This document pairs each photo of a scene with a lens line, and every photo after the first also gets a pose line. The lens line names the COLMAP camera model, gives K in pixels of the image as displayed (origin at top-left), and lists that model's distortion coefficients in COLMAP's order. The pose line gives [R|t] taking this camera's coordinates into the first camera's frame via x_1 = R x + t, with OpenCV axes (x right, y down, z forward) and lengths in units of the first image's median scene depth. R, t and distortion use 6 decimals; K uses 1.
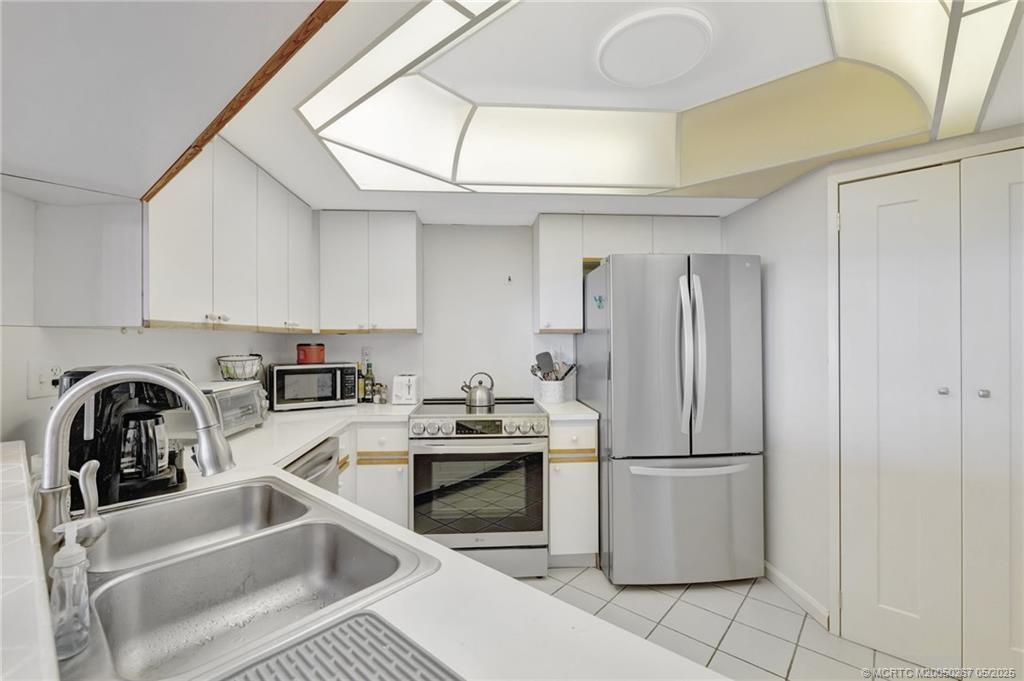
lens RADIAL K [[442.5, 0, 510.0], [0, 442.5, 340.9], [0, 0, 1]] dist [-0.001598, 0.000628]
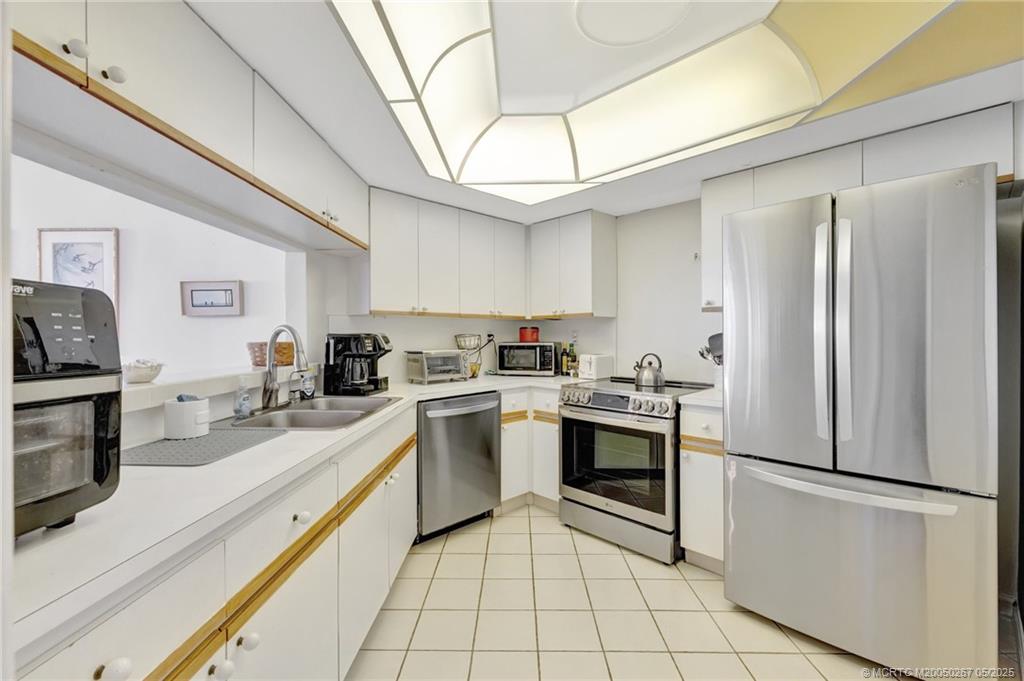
lens RADIAL K [[442.5, 0, 507.1], [0, 442.5, 338.7], [0, 0, 1]] dist [-0.001598, 0.000628]
pose [[0.637694, 0.002929, -0.770284, 0.530310], [0.001647, 0.999985, 0.005166, 0.034053], [0.770288, -0.004563, 0.637680, 0.108848]]
